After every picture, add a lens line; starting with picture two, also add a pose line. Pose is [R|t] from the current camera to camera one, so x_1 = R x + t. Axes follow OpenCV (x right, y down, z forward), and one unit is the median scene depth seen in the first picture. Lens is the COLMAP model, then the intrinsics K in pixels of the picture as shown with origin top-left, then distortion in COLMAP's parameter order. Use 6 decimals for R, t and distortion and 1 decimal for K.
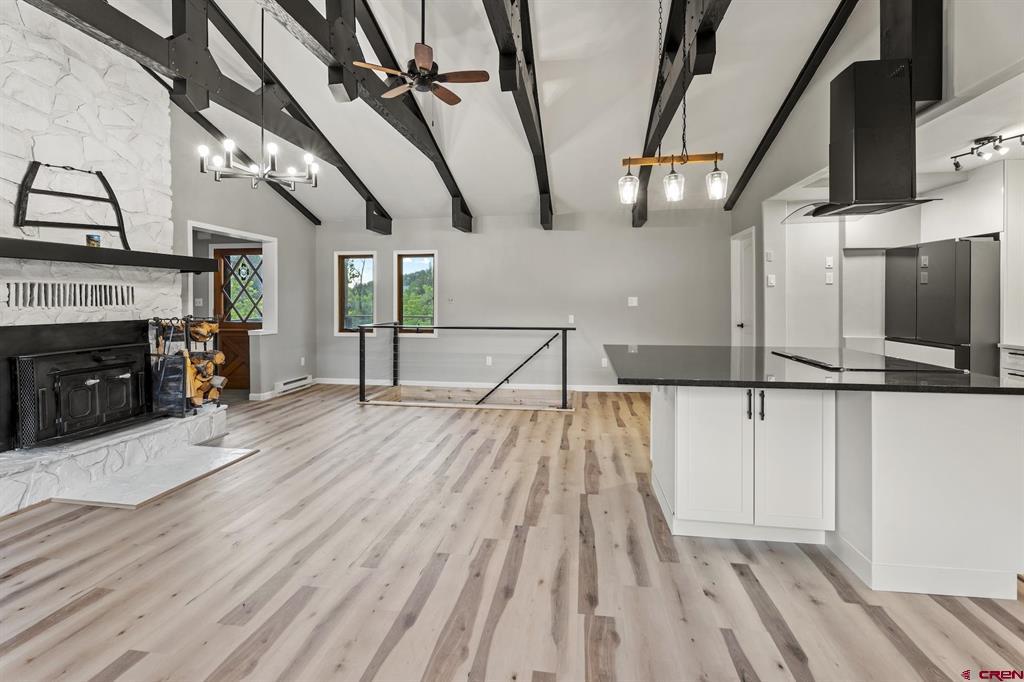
lens RADIAL K [[476.5, 0, 508.2], [0, 476.5, 303.0], [0, 0, 1]] dist [0.000211, -0.000398]
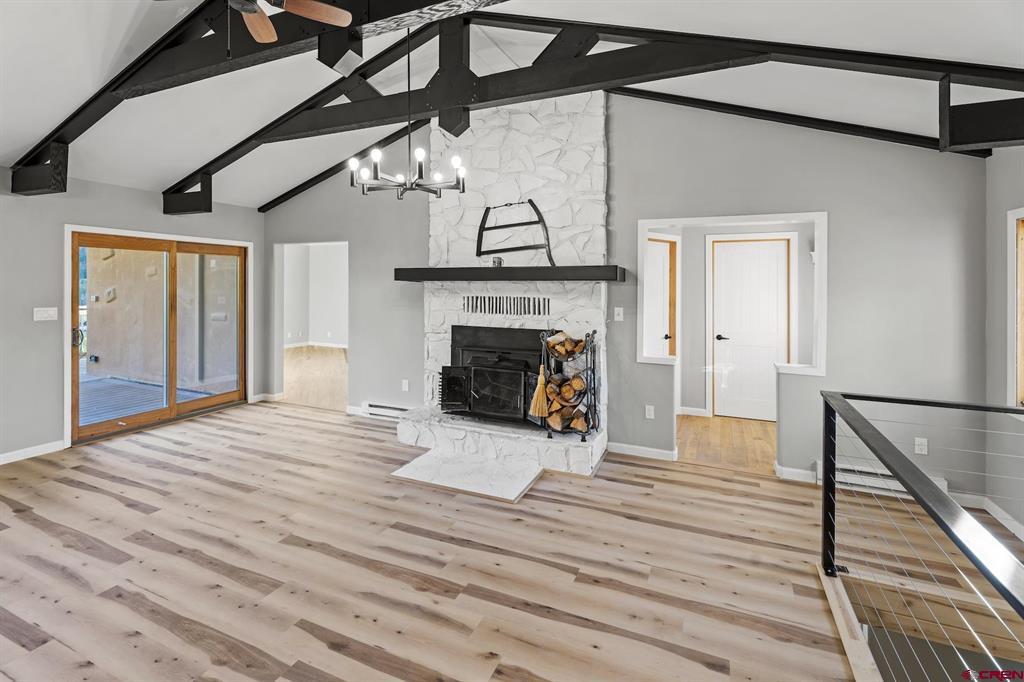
lens RADIAL K [[476.1, 0, 497.7], [0, 476.1, 282.3], [0, 0, 1]] dist [0.002513, 0.000825]
pose [[-0.266023, 0.004216, -0.963957, 0.290179], [-0.010900, 0.999913, 0.007381, -0.081879], [0.963905, 0.012471, -0.265954, 1.248227]]
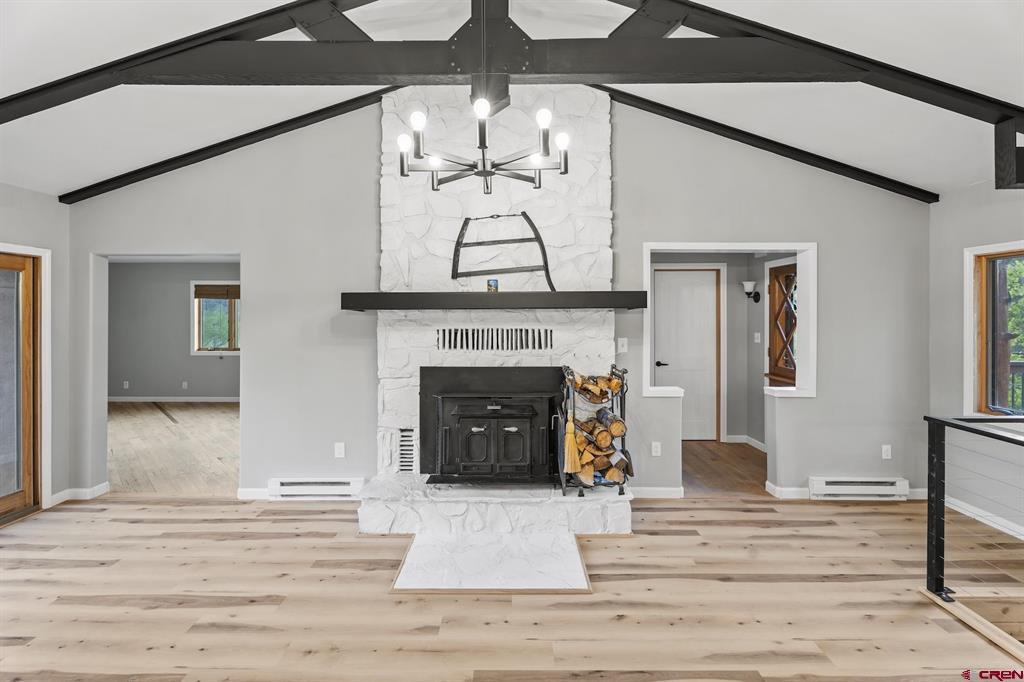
lens RADIAL K [[468.2, 0, 508.8], [0, 468.2, 312.0], [0, 0, 1]] dist [0.003346, -0.000138]
pose [[0.153027, 0.004845, -0.988210, 0.087830], [-0.006384, 0.999972, 0.003914, -0.075028], [0.988201, 0.005710, 0.153054, 0.832361]]
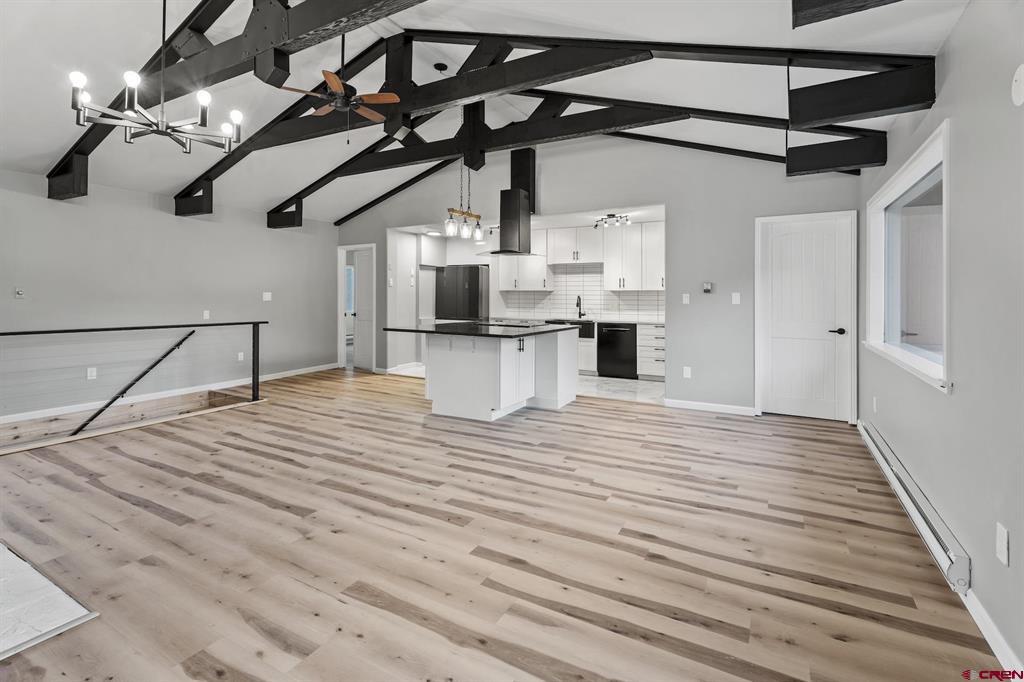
lens RADIAL K [[476.5, 0, 508.2], [0, 476.5, 303.0], [0, 0, 1]] dist [0.000211, -0.000398]
pose [[0.342082, -0.008232, 0.939634, -0.918394], [0.000944, 0.999964, 0.008417, 0.004881], [-0.939670, -0.001992, 0.342078, 0.200052]]
